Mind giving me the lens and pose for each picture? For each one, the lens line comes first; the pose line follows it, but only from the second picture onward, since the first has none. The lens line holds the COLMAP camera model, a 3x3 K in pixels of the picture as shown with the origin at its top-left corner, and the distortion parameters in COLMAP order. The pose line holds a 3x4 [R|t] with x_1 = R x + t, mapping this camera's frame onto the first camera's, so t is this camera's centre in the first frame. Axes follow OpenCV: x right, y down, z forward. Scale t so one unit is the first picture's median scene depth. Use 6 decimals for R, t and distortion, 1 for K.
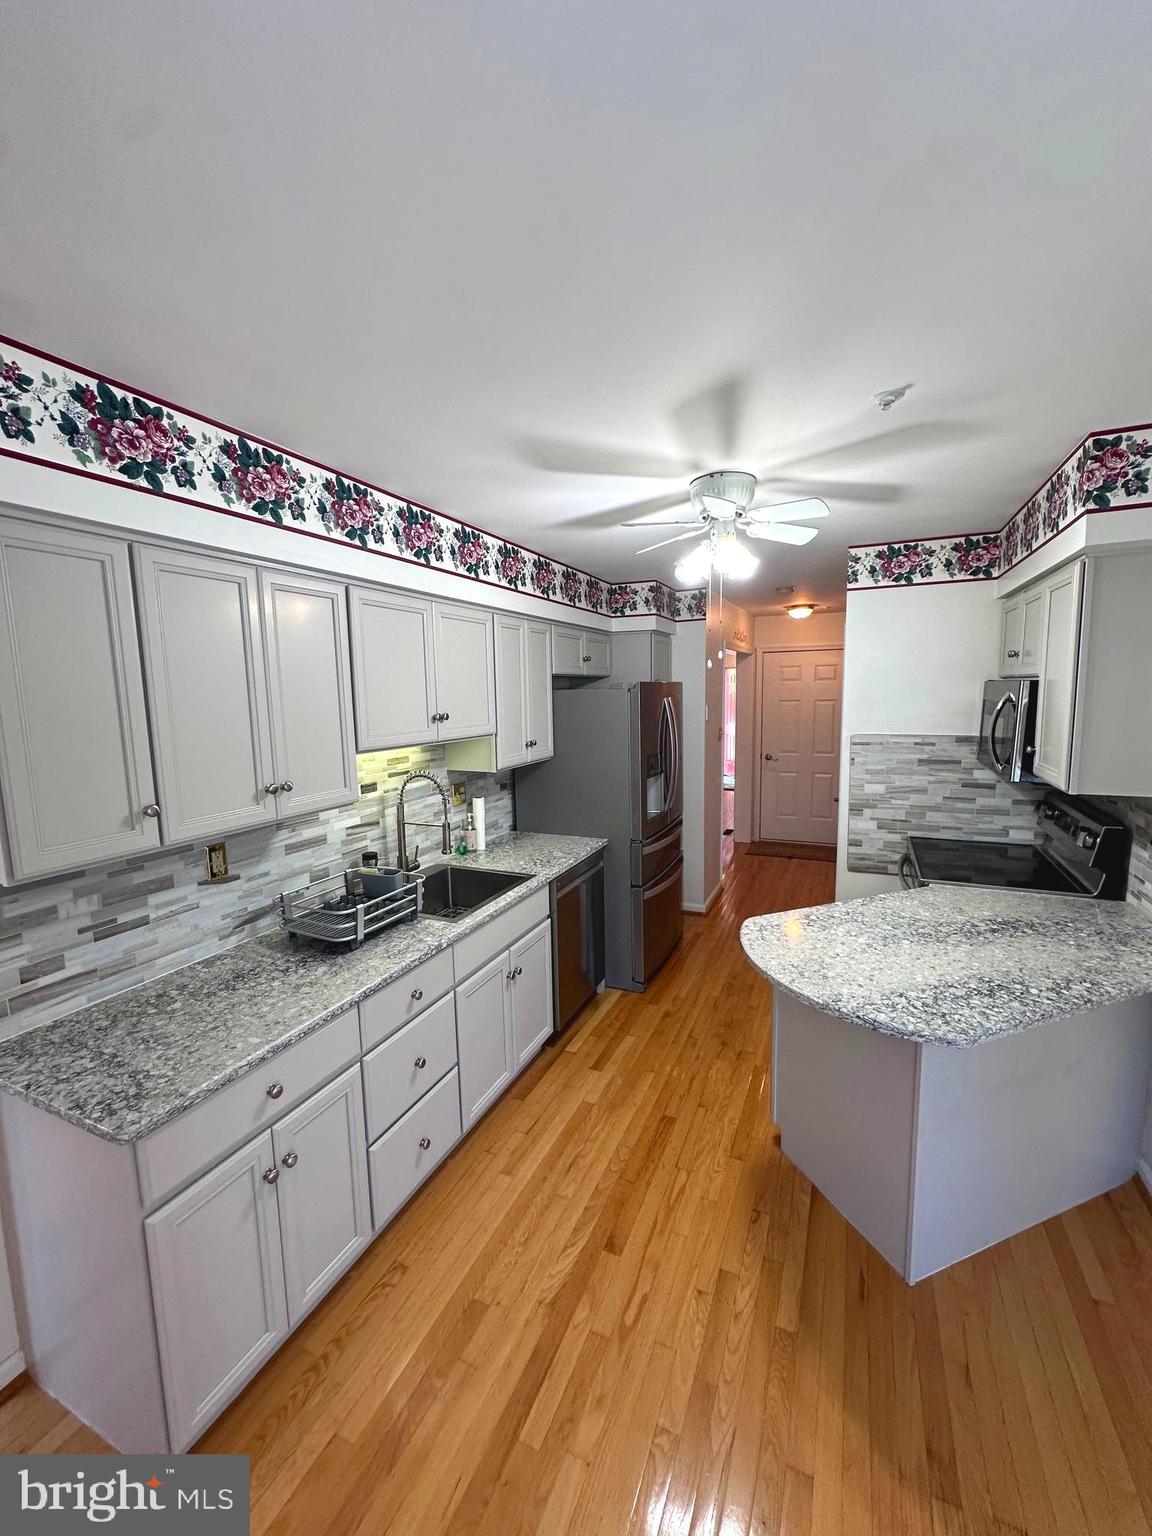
lens RADIAL K [[612.8, 0, 577.3], [0, 612.8, 767.6], [0, 0, 1]] dist [-0.003260, -0.000005]
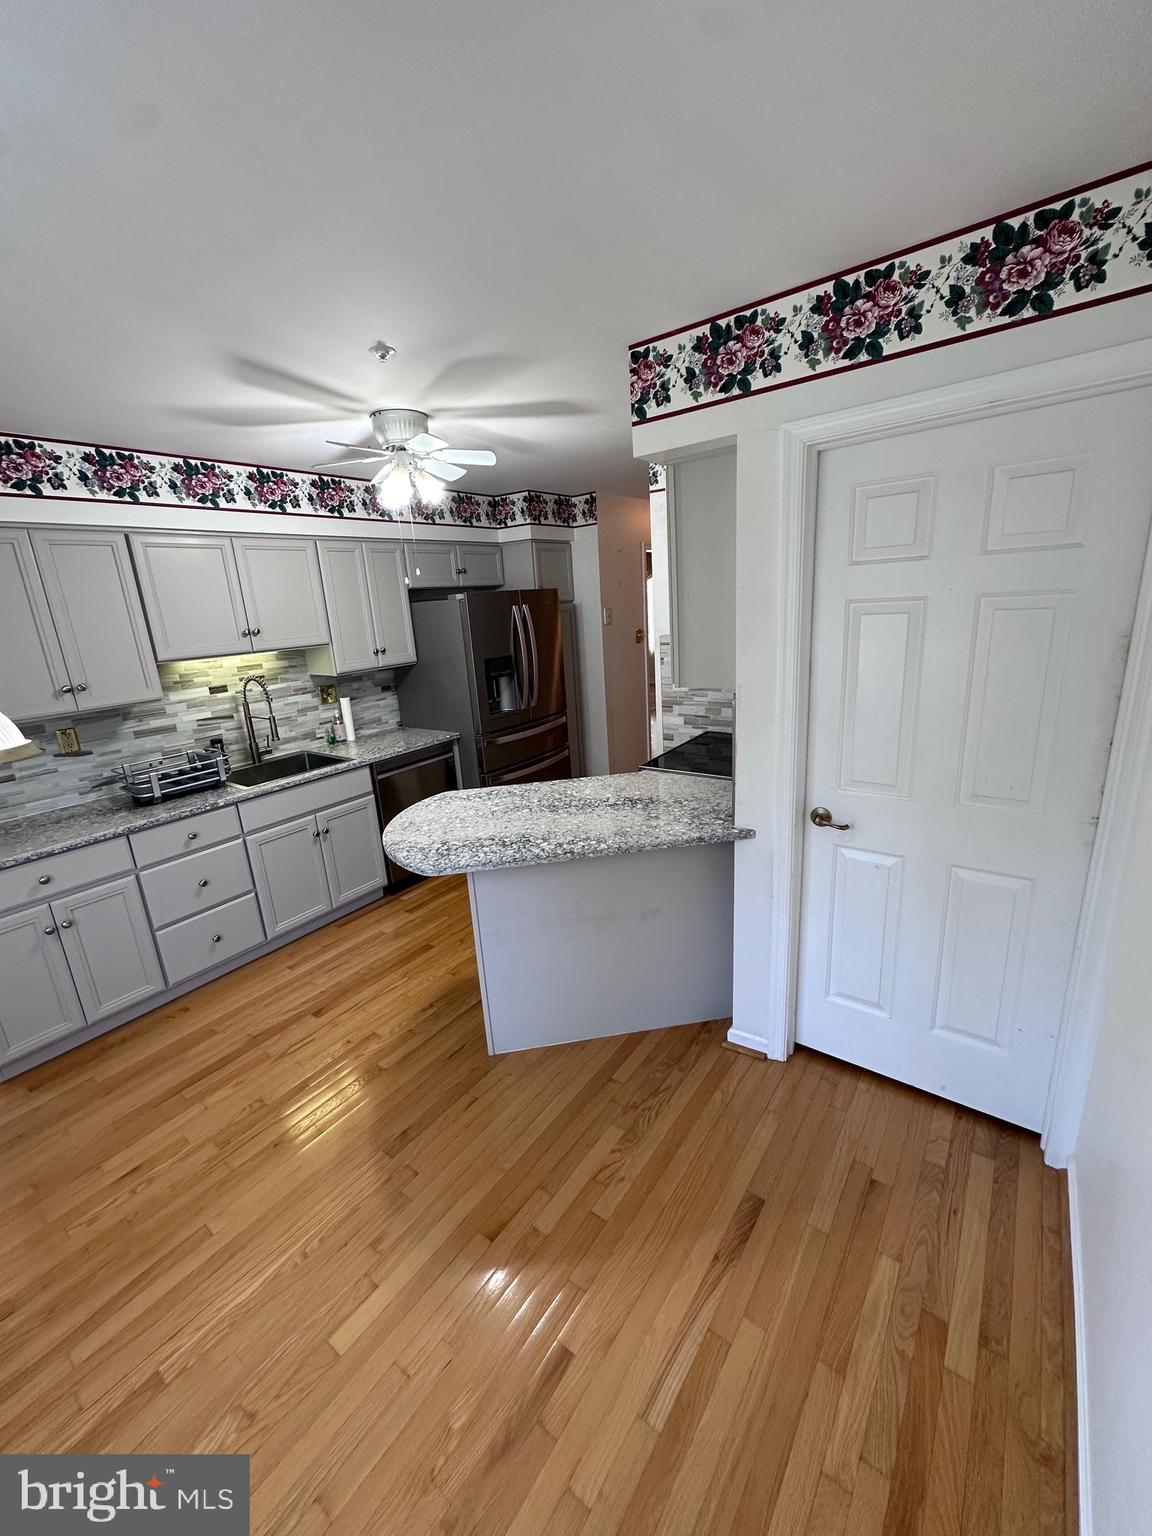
lens RADIAL K [[612.8, 0, 577.3], [0, 612.8, 767.6], [0, 0, 1]] dist [-0.003260, -0.000005]
pose [[0.977671, 0.016961, -0.209457, 0.771494], [0.015387, 0.988284, 0.151848, 0.013300], [0.209579, -0.151680, 0.965955, -0.128814]]
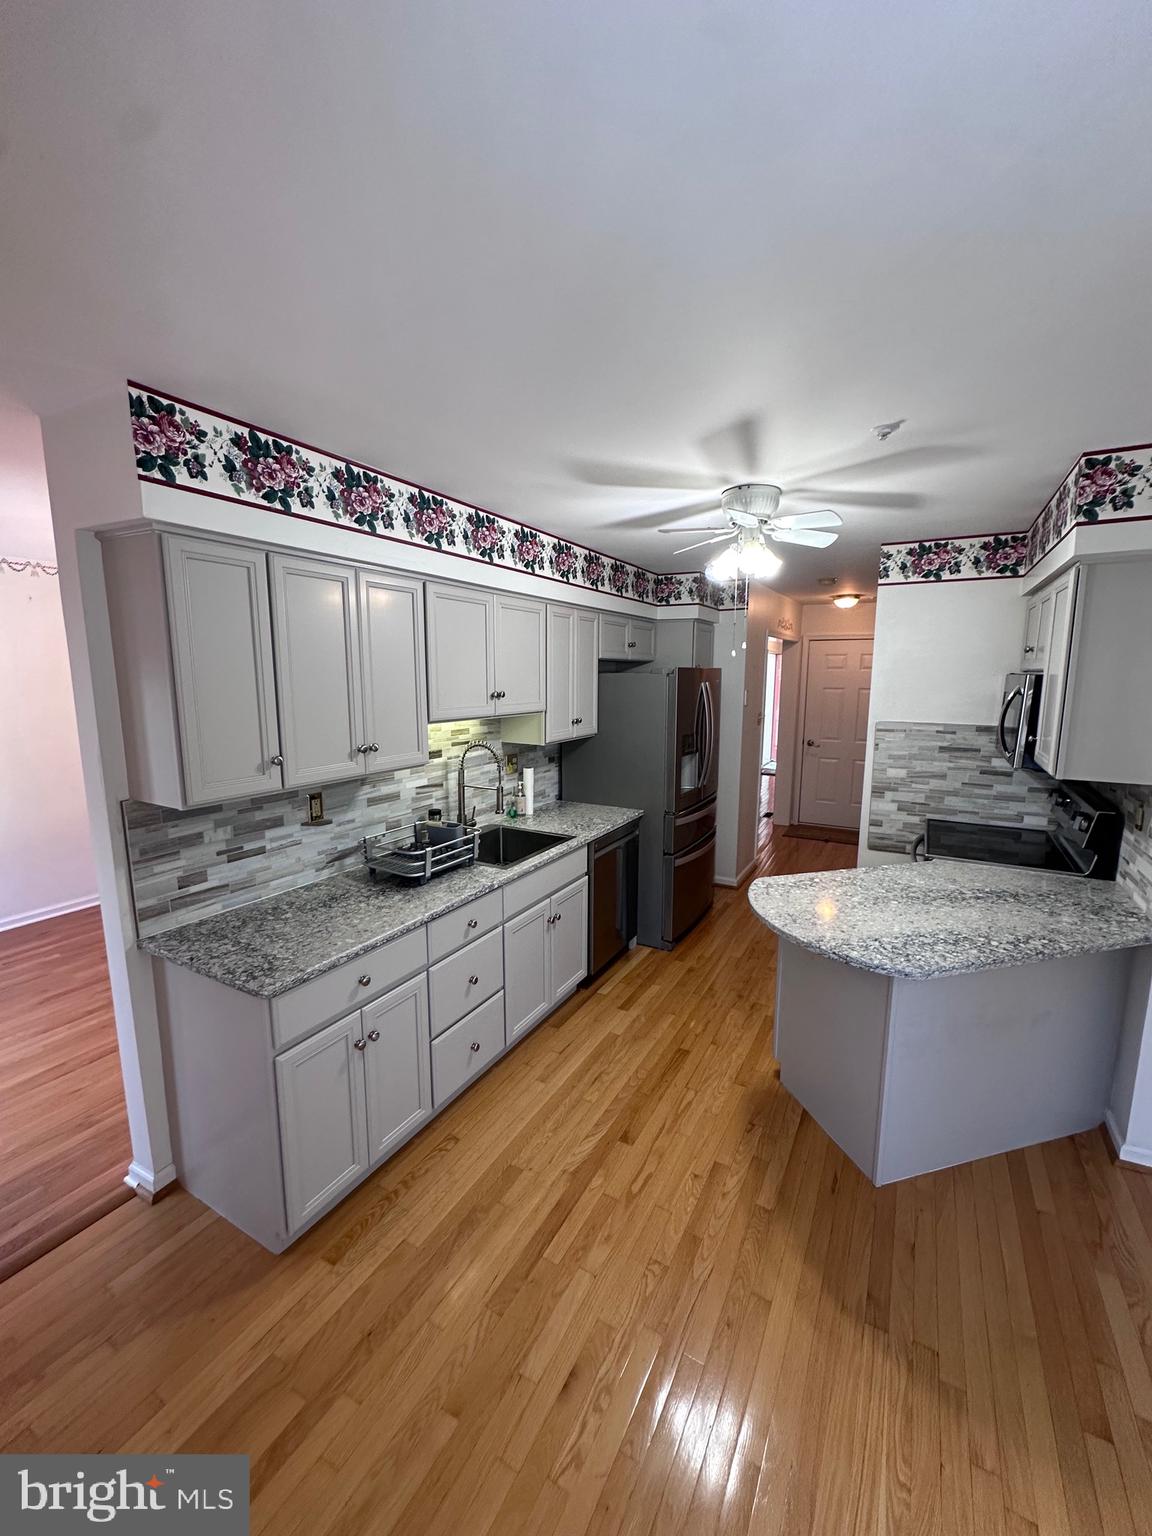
lens RADIAL K [[612.8, 0, 577.3], [0, 612.8, 767.6], [0, 0, 1]] dist [-0.003260, -0.000005]
pose [[0.995931, 0.035853, -0.082681, 0.028710], [-0.033431, 0.998976, 0.030494, 0.016089], [0.083690, -0.027606, 0.996109, -0.155658]]
